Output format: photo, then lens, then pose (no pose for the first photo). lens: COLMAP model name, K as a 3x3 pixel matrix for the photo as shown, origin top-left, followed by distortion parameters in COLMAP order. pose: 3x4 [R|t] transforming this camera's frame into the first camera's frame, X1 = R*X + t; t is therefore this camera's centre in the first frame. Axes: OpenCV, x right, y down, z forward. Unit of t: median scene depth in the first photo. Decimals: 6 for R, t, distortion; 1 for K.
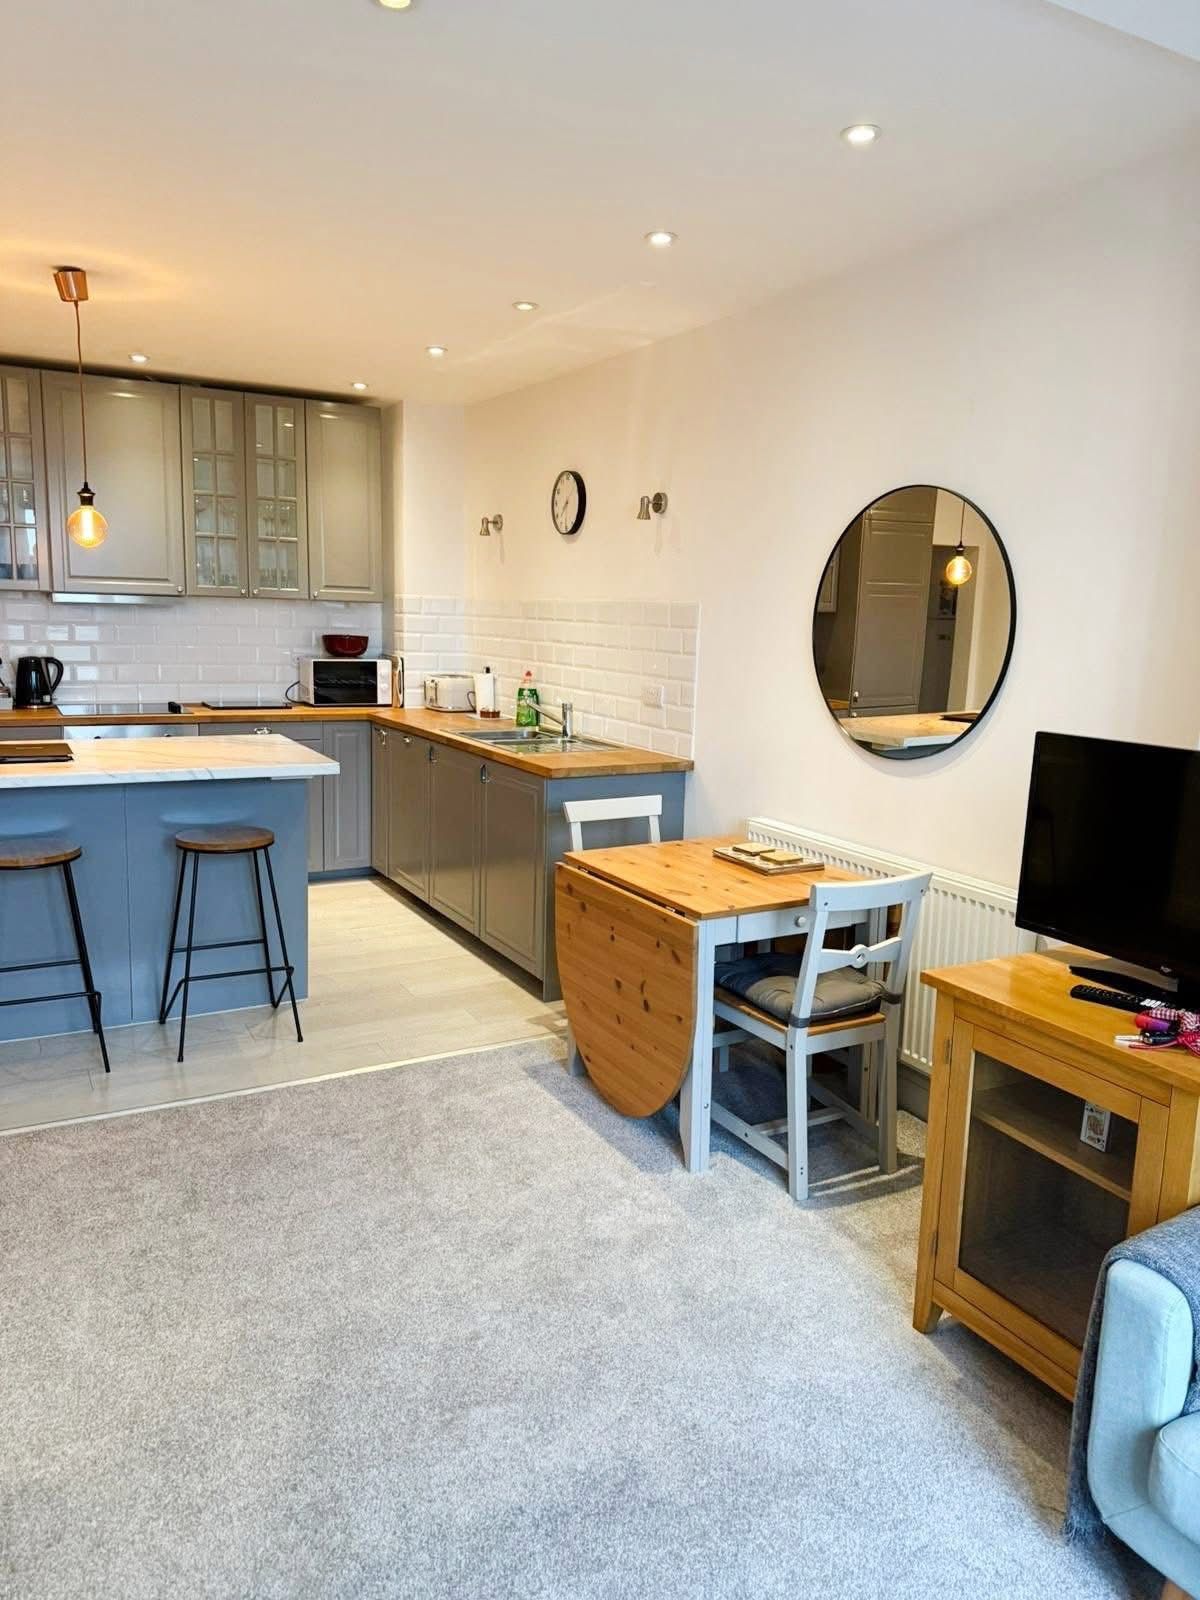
lens RADIAL K [[1144.3, 0, 596.8], [0, 1144.3, 808.7], [0, 0, 1]] dist [0.183096, -0.400910]
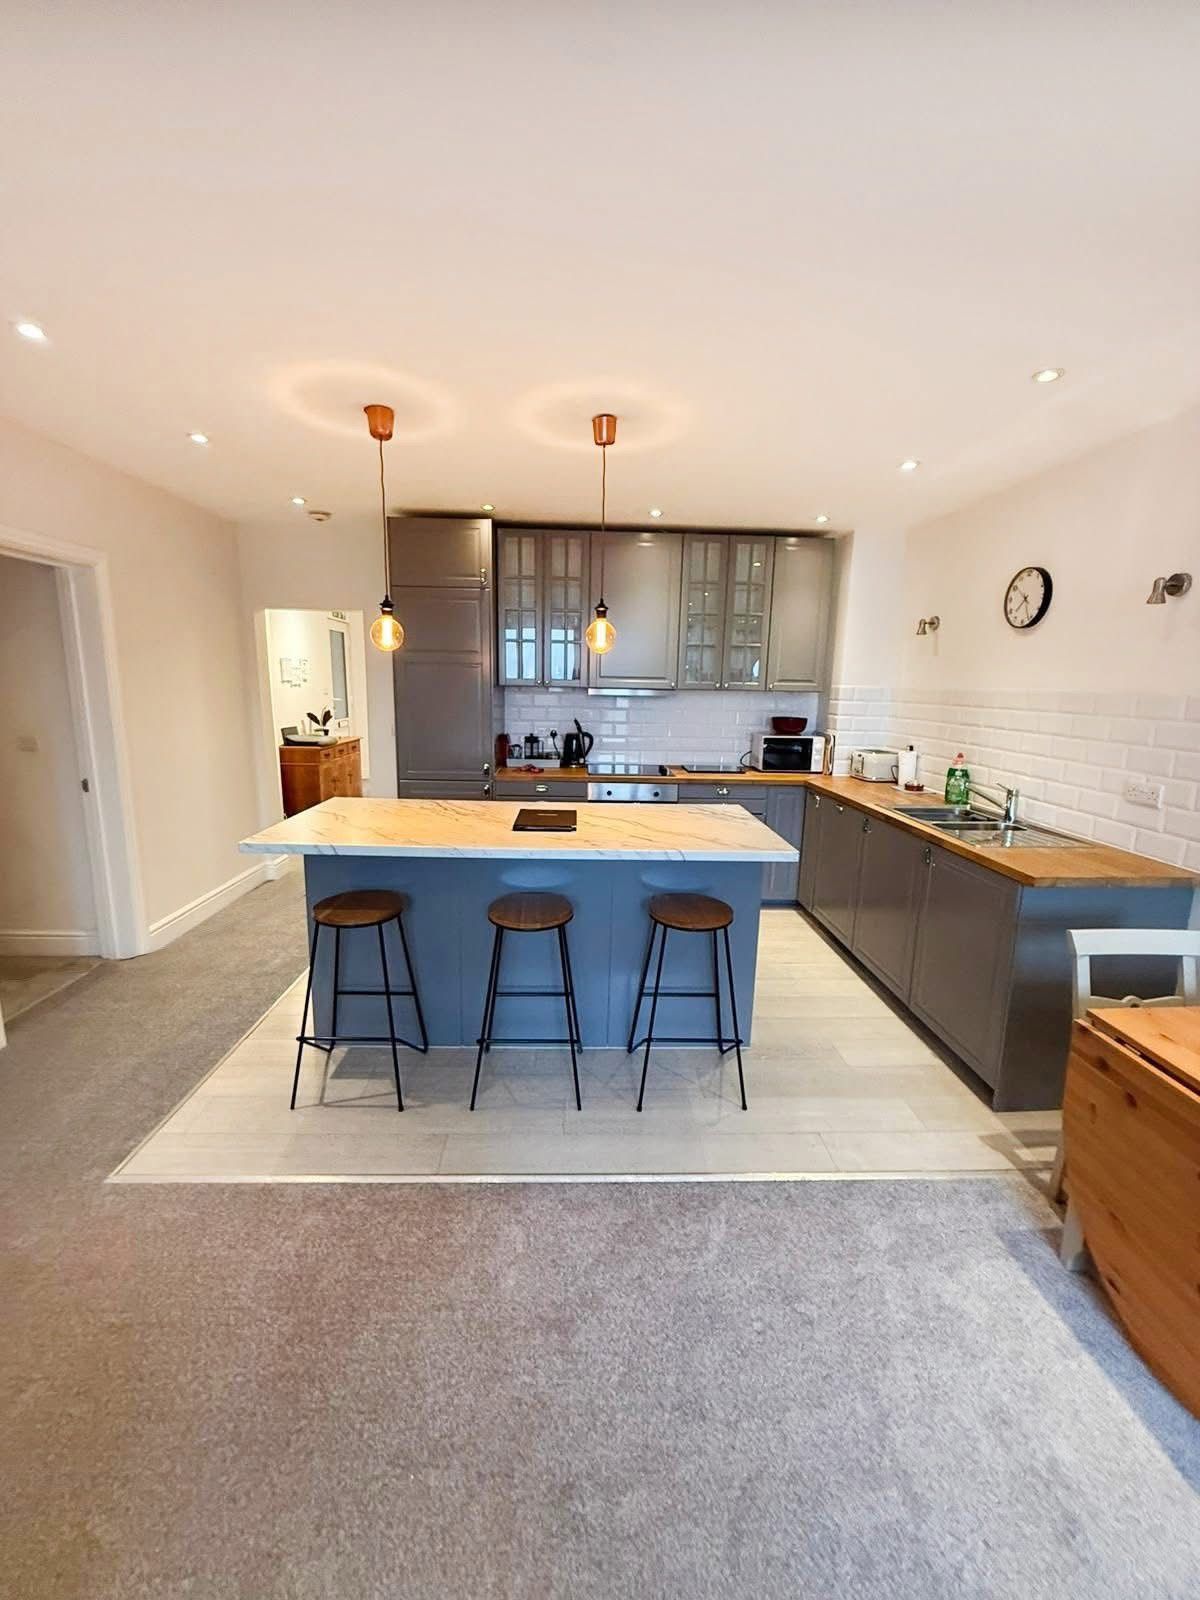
lens RADIAL K [[638.7, 0, 600.0], [0, 638.7, 800.0], [0, 0, 1]] dist [0.000762, 0.000014]
pose [[0.897332, 0.069605, -0.435834, -0.102035], [-0.069709, 0.997443, 0.015774, -0.061805], [0.435817, 0.016227, 0.899889, 0.302236]]
